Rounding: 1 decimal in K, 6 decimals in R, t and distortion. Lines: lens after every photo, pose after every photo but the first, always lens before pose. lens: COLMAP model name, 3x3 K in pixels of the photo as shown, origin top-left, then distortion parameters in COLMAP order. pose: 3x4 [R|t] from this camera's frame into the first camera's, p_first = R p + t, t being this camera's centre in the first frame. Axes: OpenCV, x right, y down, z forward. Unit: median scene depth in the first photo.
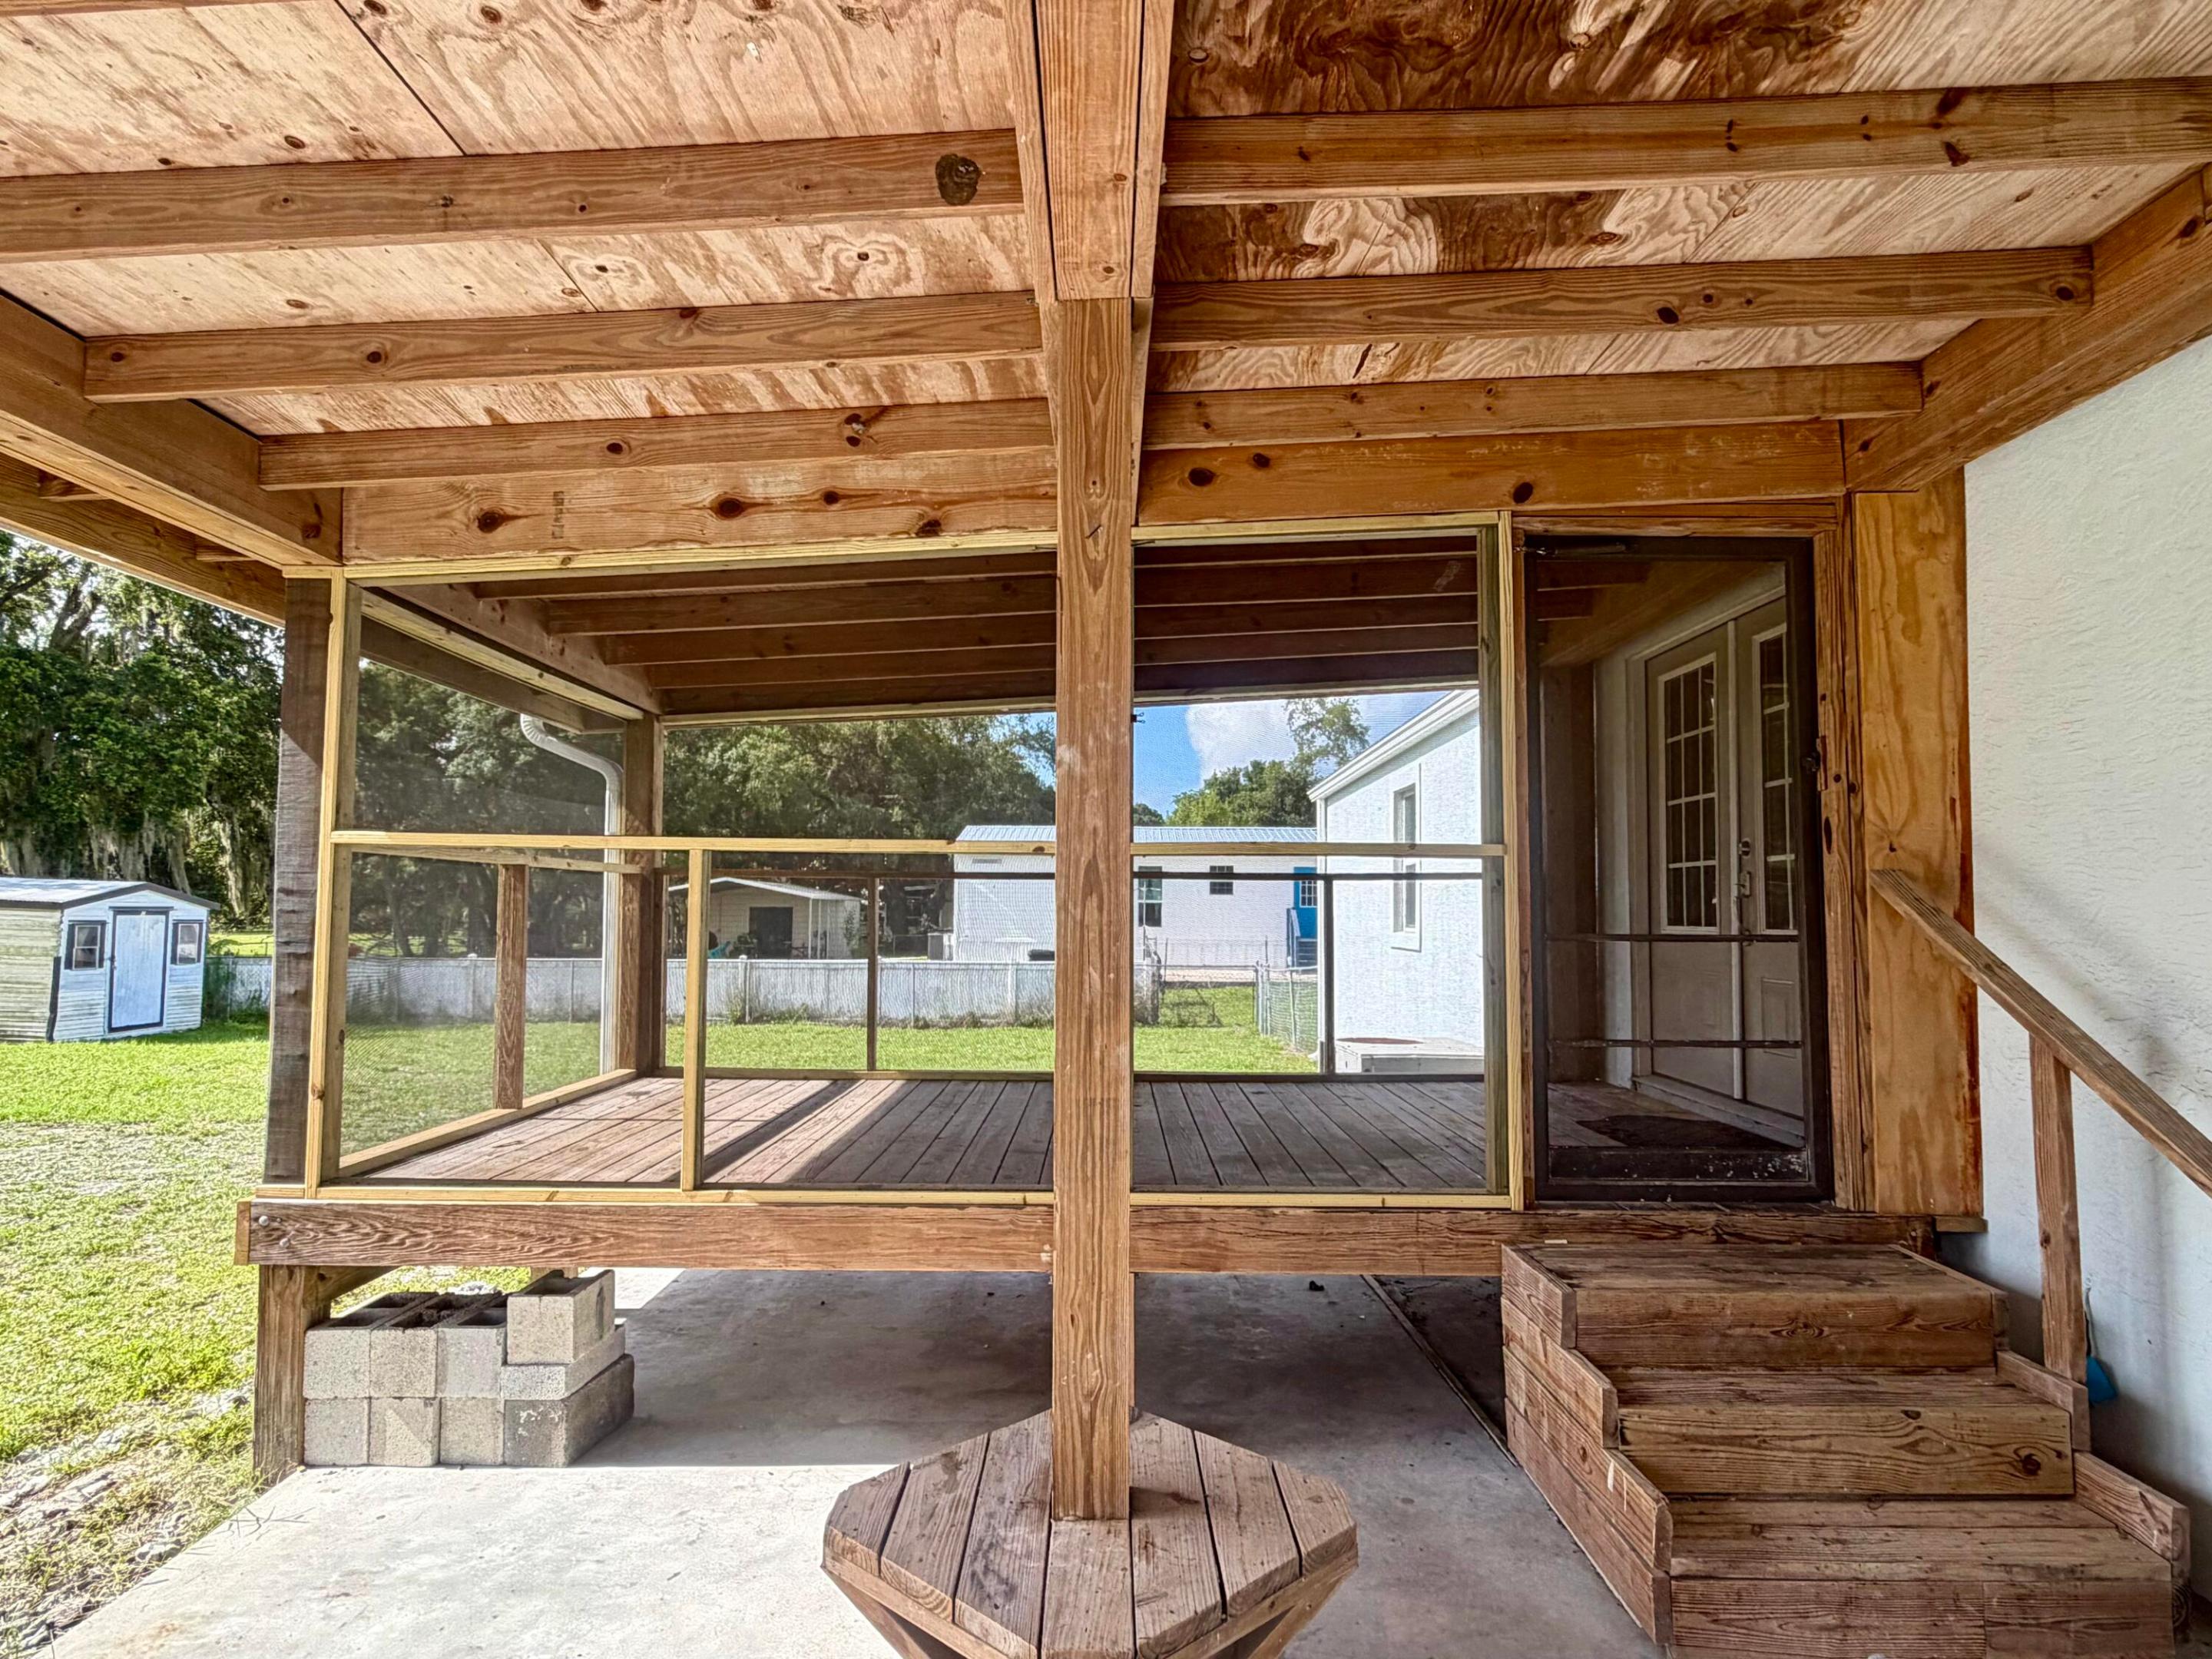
lens RADIAL K [[1299.3, 0, 1106.0], [0, 1299.3, 829.5], [0, 0, 1]] dist [-0.000694, 0.001817]
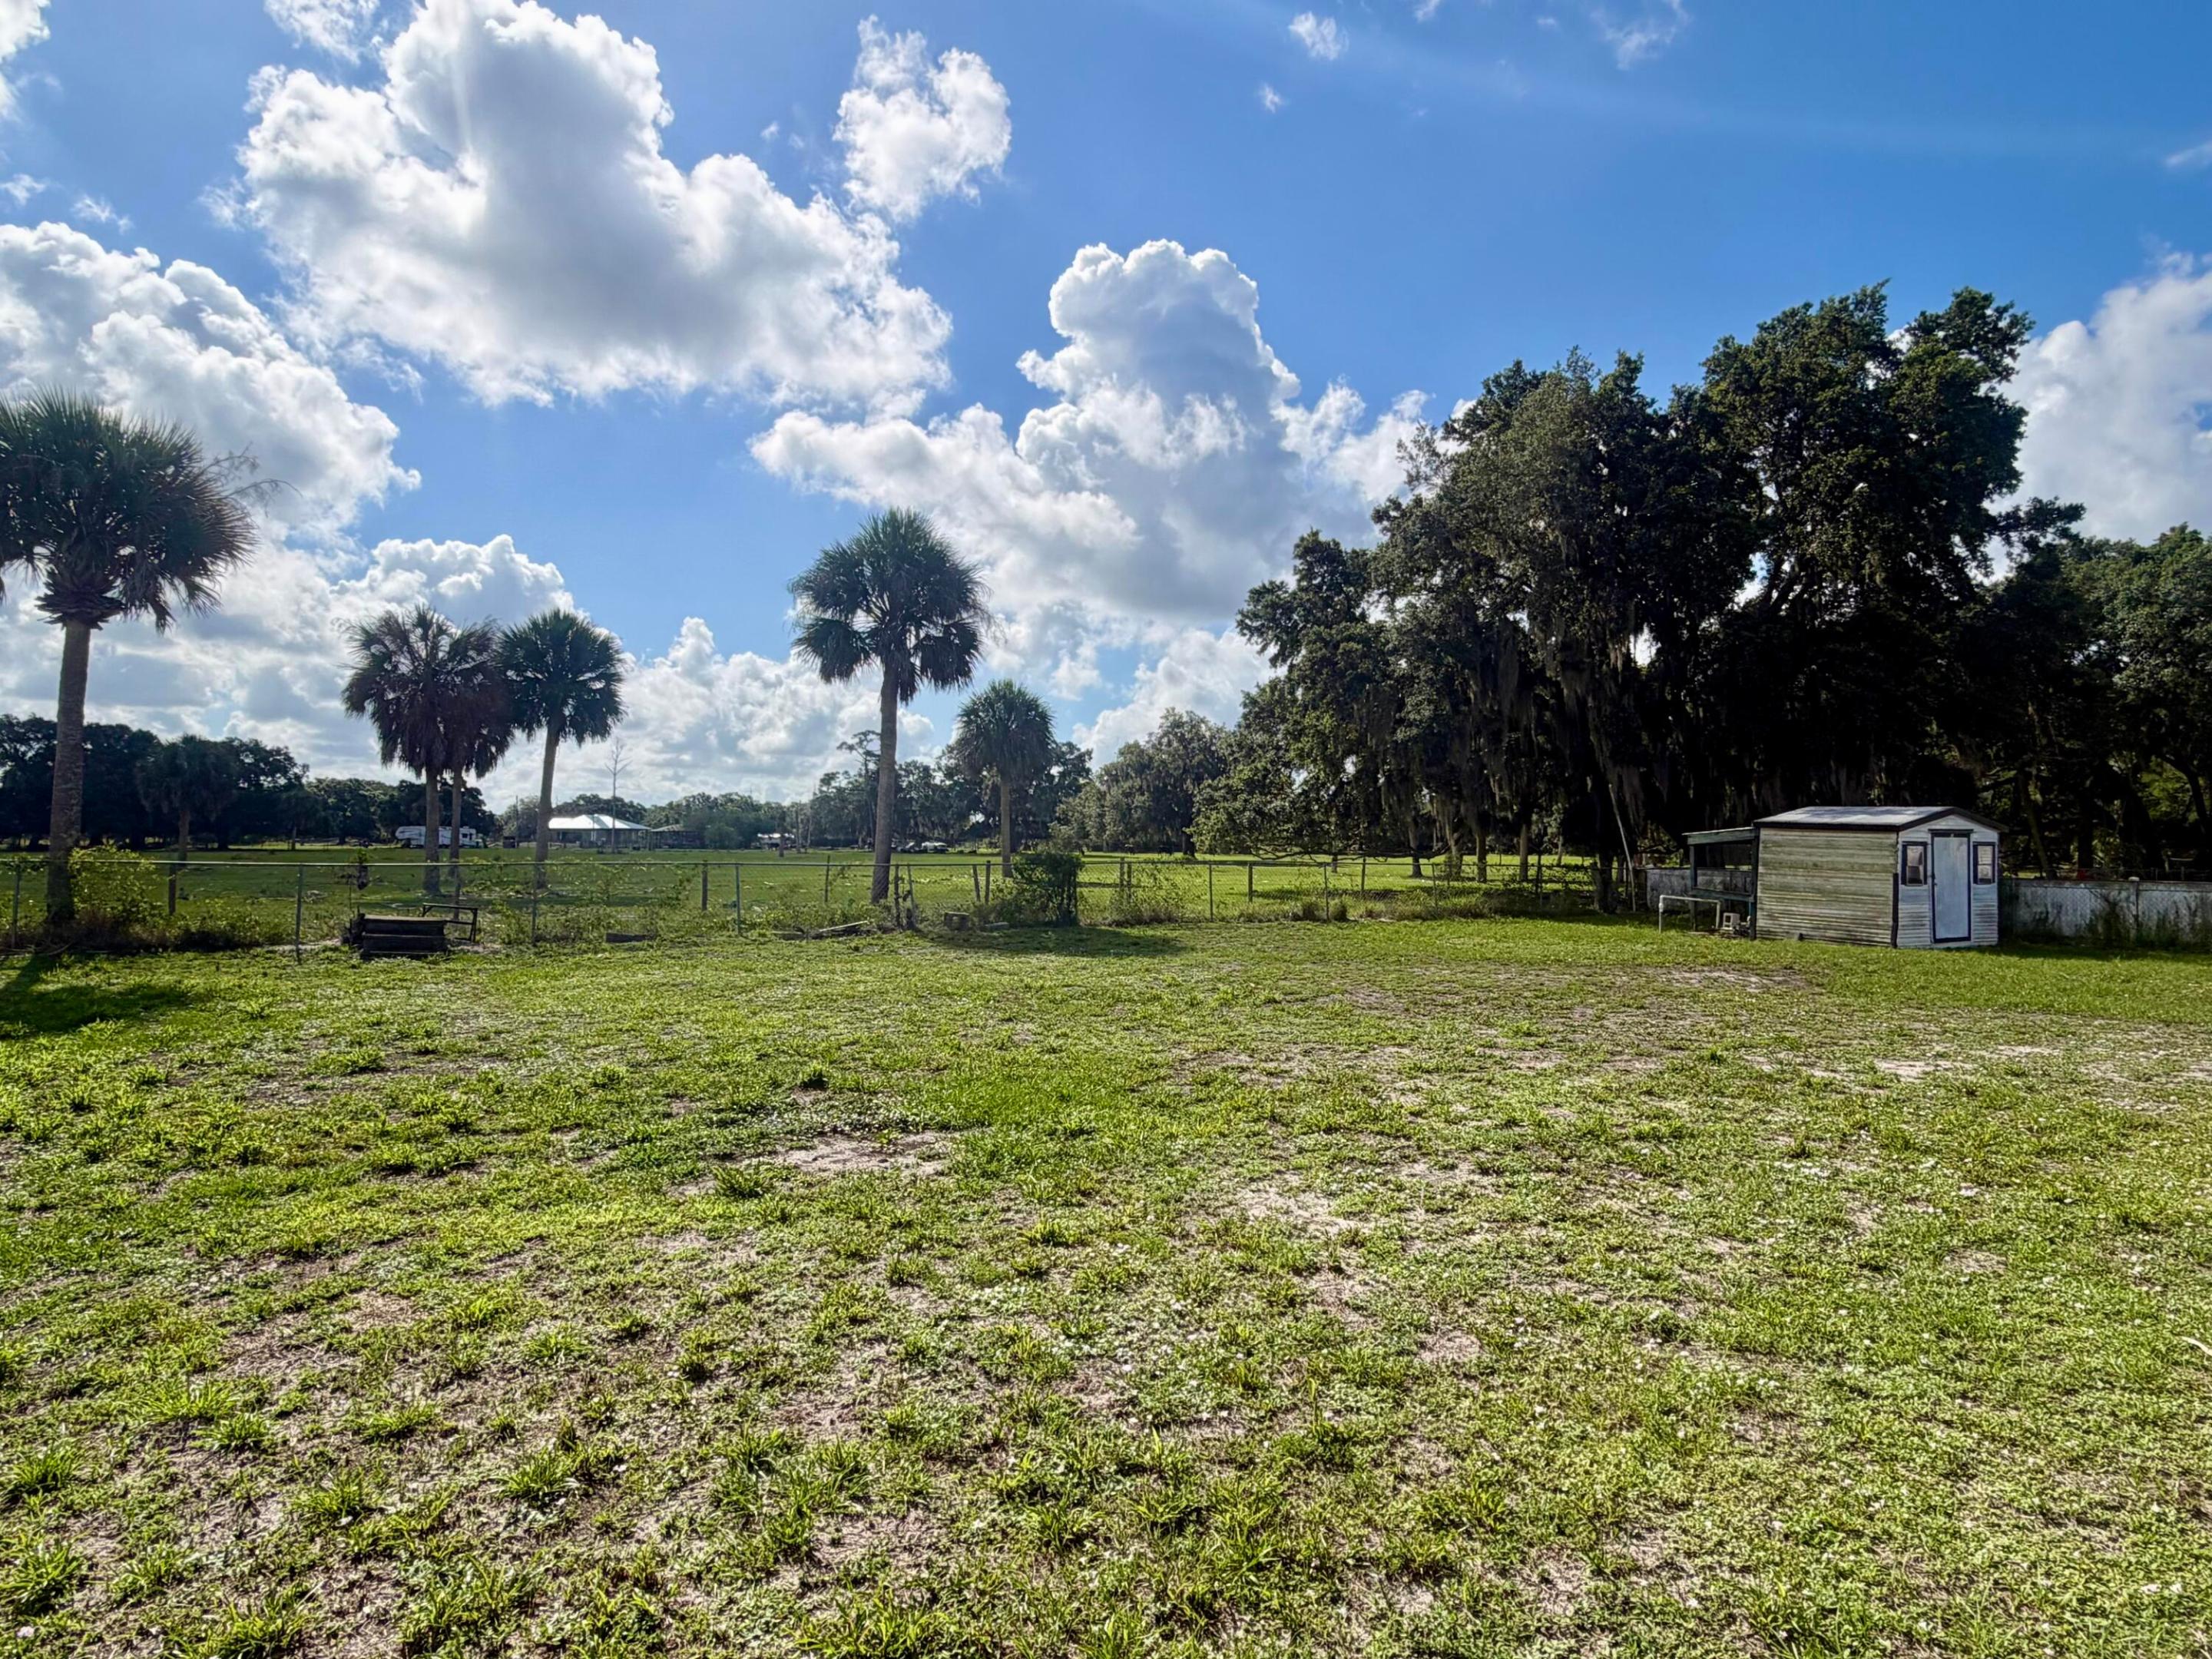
lens RADIAL K [[1299.3, 0, 1106.0], [0, 1299.3, 829.5], [0, 0, 1]] dist [-0.000694, 0.001817]
pose [[0.485444, -0.013750, -0.874160, -0.729810], [0.056197, 0.998299, 0.015505, 0.014013], [0.872460, -0.056652, 0.485391, -0.804920]]
